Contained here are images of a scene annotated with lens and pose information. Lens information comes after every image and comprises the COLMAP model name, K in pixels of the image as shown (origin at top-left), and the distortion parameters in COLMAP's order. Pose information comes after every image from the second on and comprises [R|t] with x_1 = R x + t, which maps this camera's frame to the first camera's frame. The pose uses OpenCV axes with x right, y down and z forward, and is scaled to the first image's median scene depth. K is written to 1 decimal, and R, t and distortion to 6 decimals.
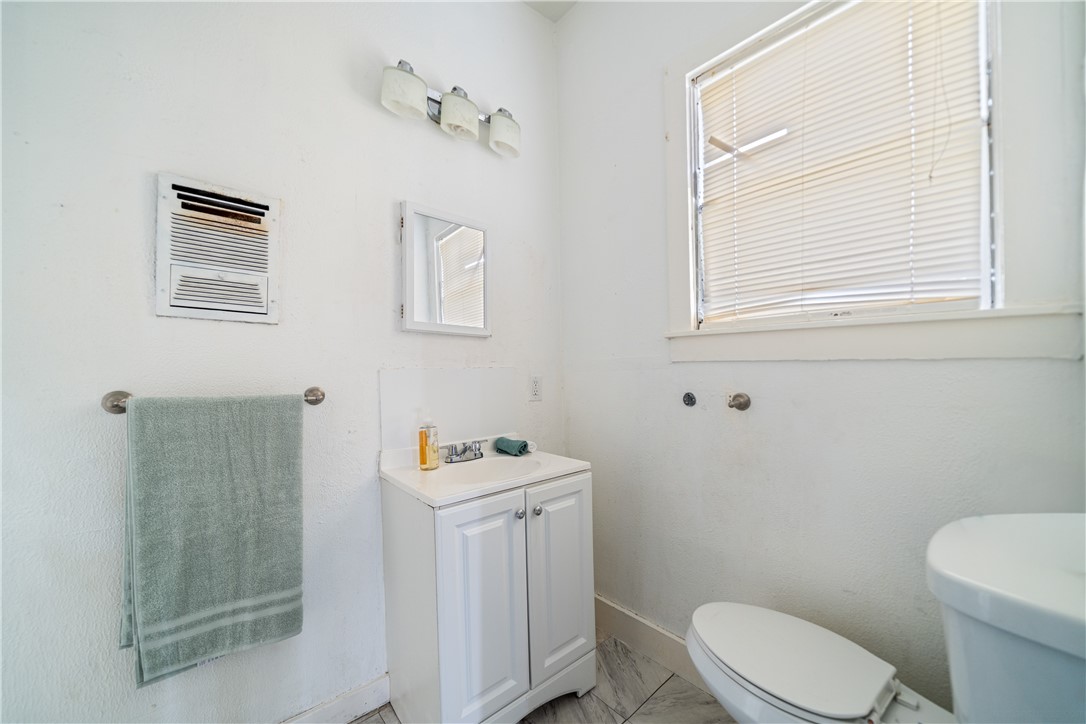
lens RADIAL K [[393.1, 0, 539.8], [0, 393.1, 371.3], [0, 0, 1]] dist [0.000169, 0.000047]
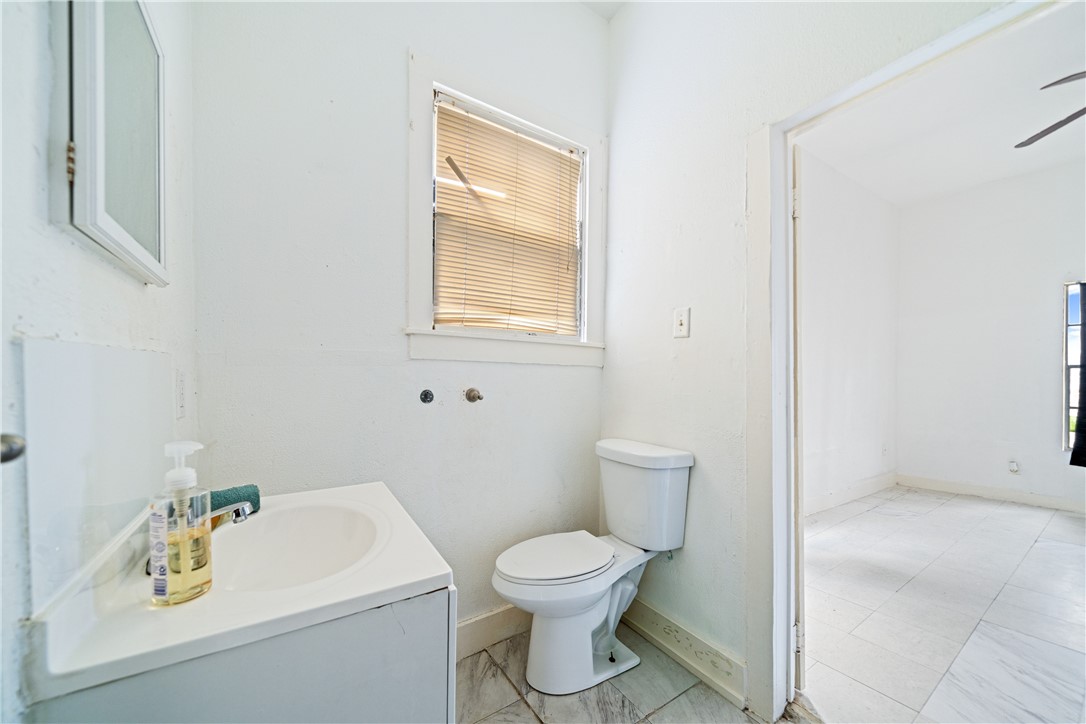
lens RADIAL K [[393.1, 0, 541.0], [0, 393.1, 373.7], [0, 0, 1]] dist [0.000169, 0.000047]
pose [[0.140631, 0.005002, 0.990049, -0.683107], [-0.007177, 0.999966, -0.004033, 0.016173], [-0.990036, -0.006539, 0.140663, 0.646639]]
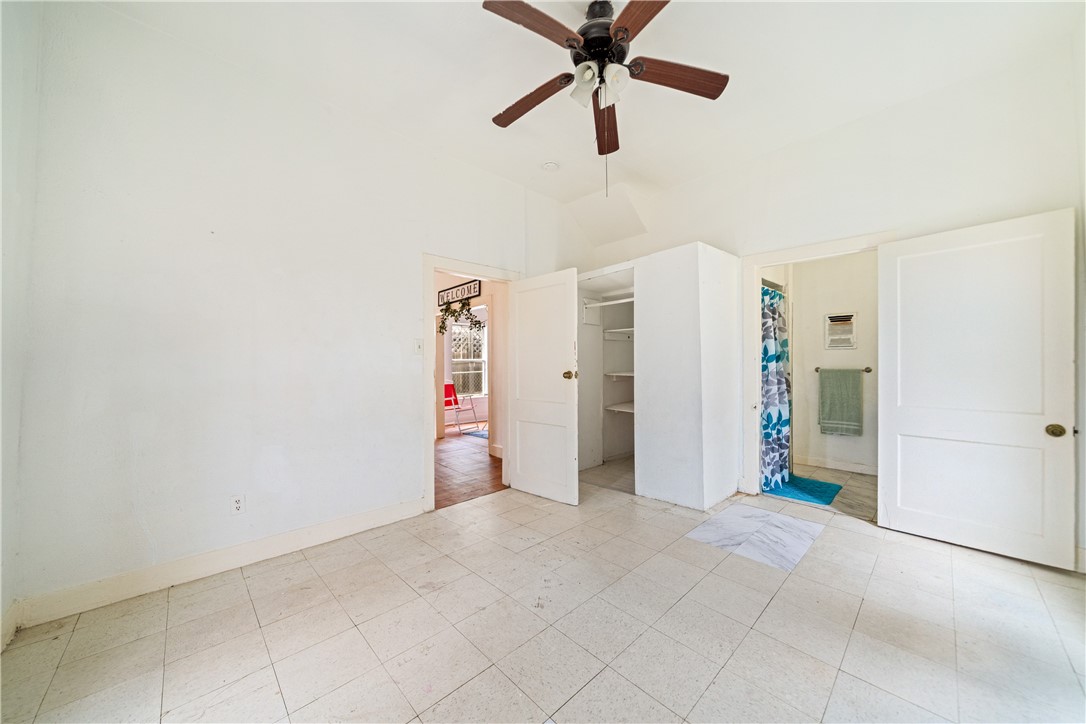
lens RADIAL K [[374.2, 0, 539.7], [0, 374.2, 370.7], [0, 0, 1]] dist [-0.003147, -0.000264]
pose [[0.029661, 0.008577, -0.999523, 2.828474], [0.009940, 0.999911, 0.008875, 0.017977], [0.999511, -0.010198, 0.029573, -2.098054]]
